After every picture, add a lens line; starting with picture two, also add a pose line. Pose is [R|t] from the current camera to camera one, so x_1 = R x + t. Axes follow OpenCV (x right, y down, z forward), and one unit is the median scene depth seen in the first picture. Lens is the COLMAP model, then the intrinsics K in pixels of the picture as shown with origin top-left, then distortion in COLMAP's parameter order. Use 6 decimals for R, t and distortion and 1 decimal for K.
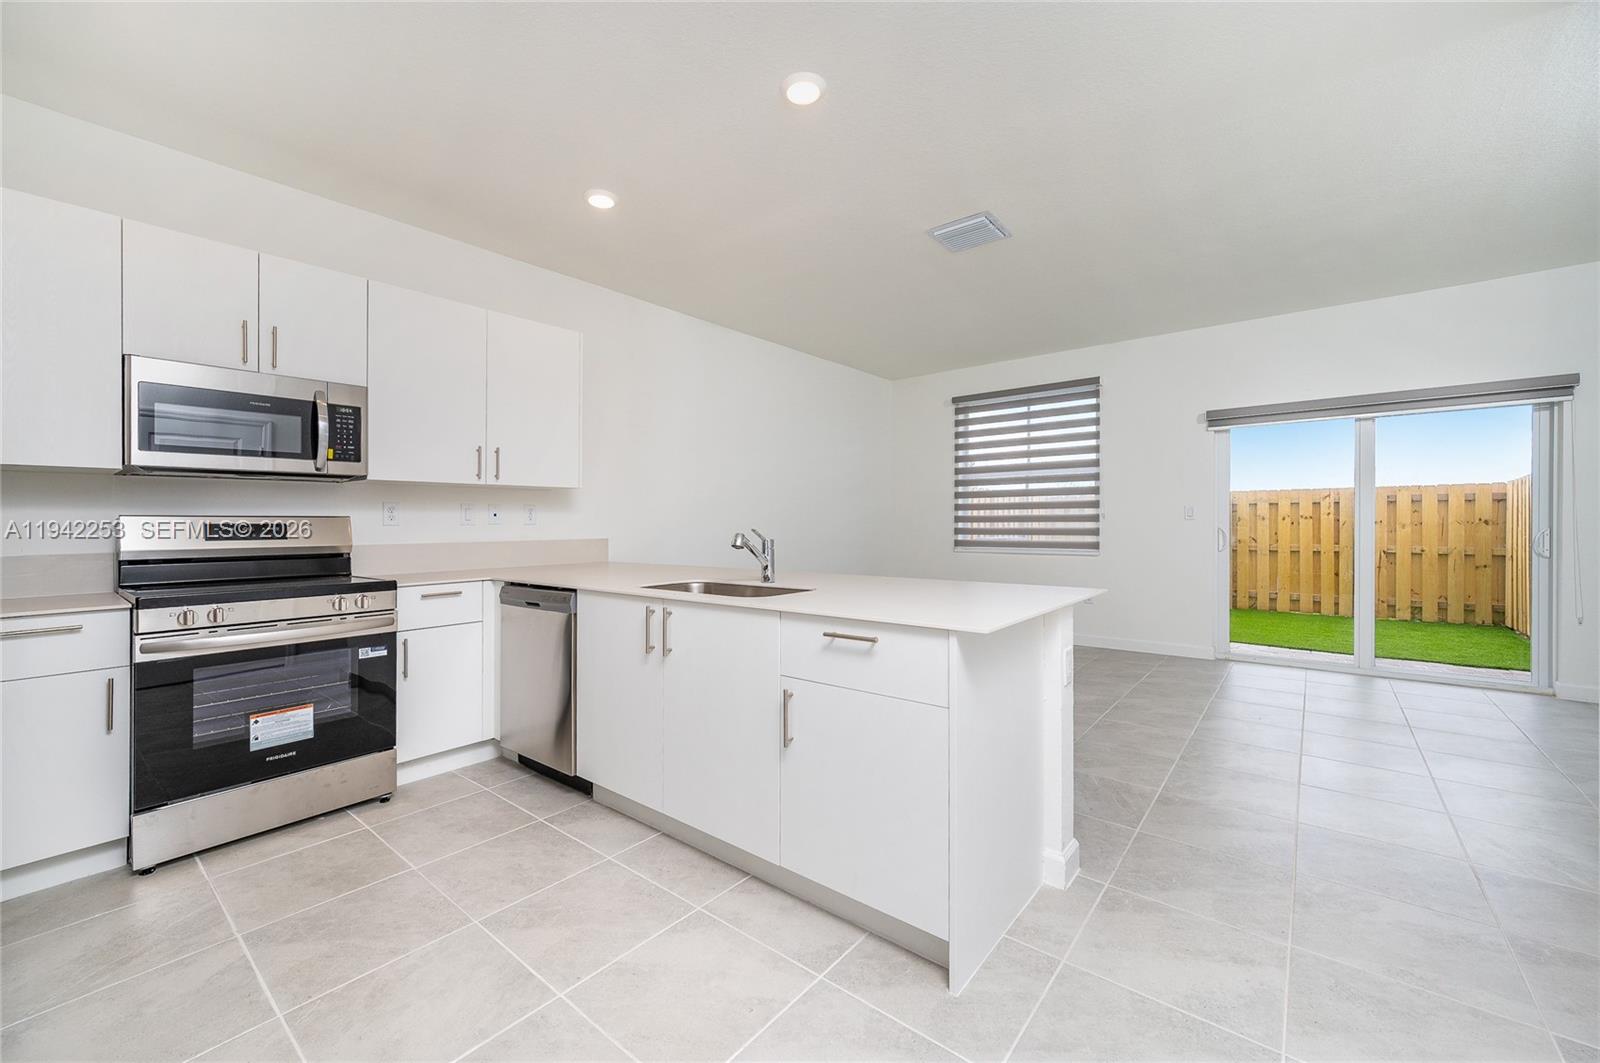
lens RADIAL K [[637.4, 0, 767.8], [0, 637.4, 523.1], [0, 0, 1]] dist [0.000811, -0.000006]
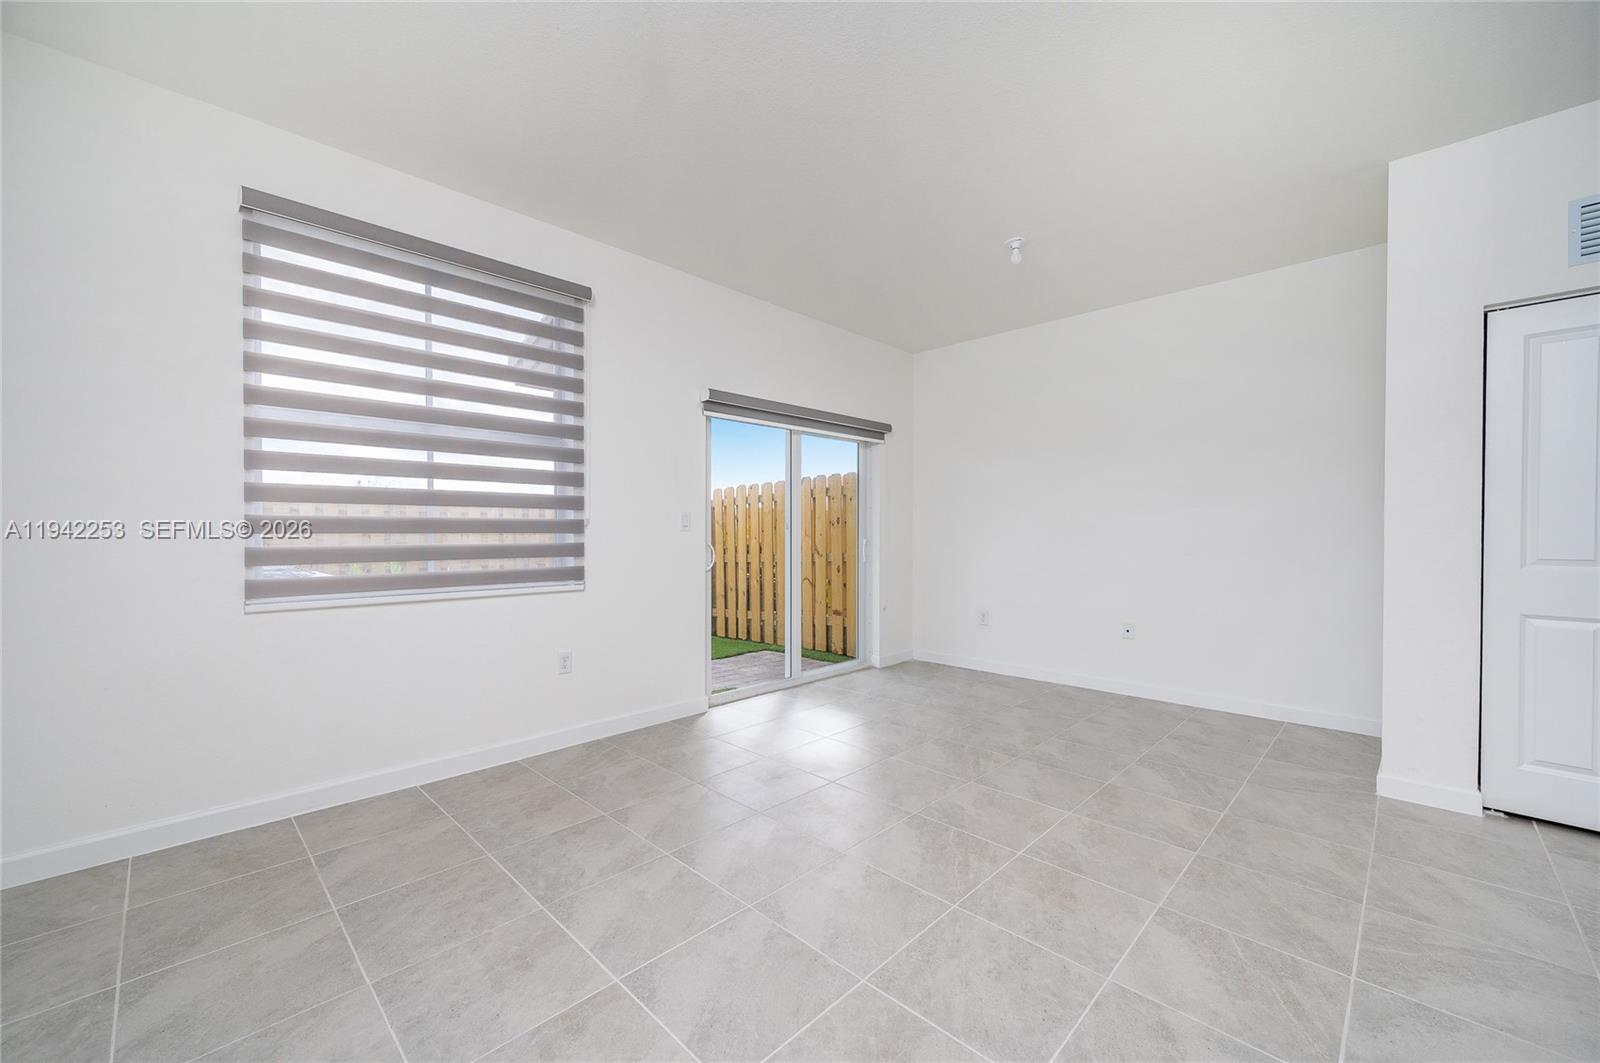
lens RADIAL K [[650.7, 0, 776.0], [0, 650.7, 529.7], [0, 0, 1]] dist [0.001559, 0.000081]
pose [[0.051170, 0.006998, 0.998665, -0.108087], [0.000287, 0.999975, -0.007022, -0.001080], [-0.998690, 0.000646, 0.051166, 1.103835]]
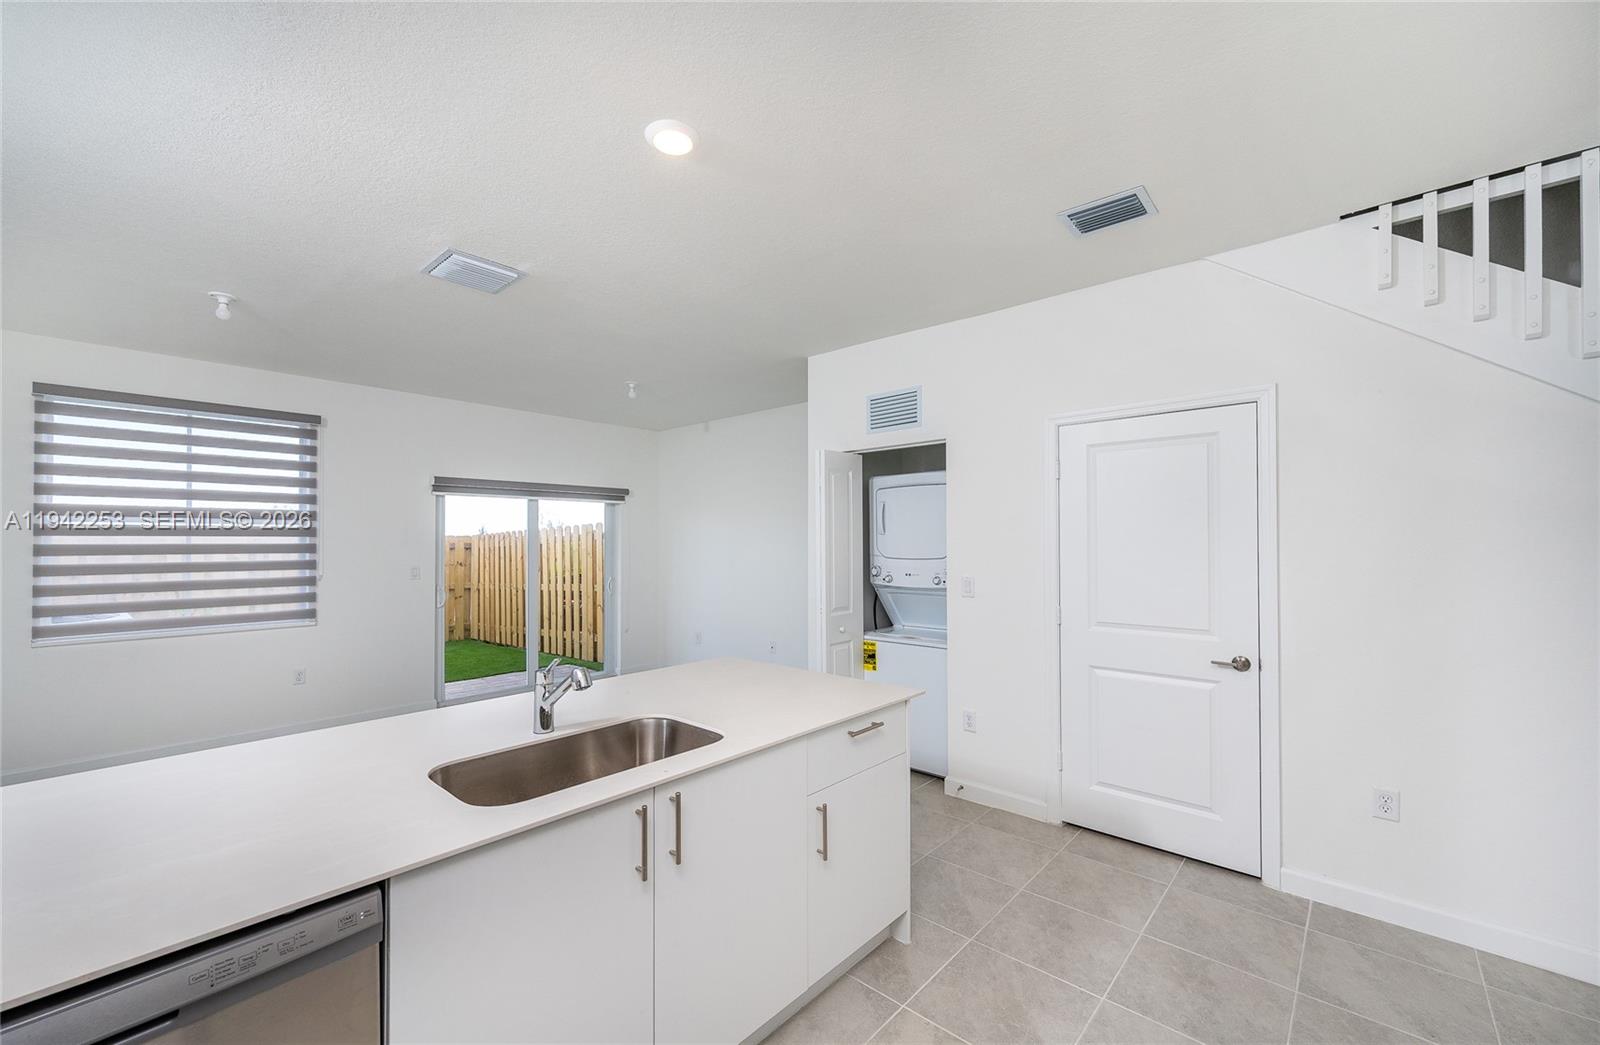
lens RADIAL K [[647.0, 0, 803.5], [0, 647.0, 533.5], [0, 0, 1]] dist [-0.001878, -0.000339]
pose [[0.008256, 0.016591, 0.999828, -0.476786], [0.008678, 0.999824, -0.016662, -0.071650], [-0.999928, 0.008814, 0.008111, 0.476247]]
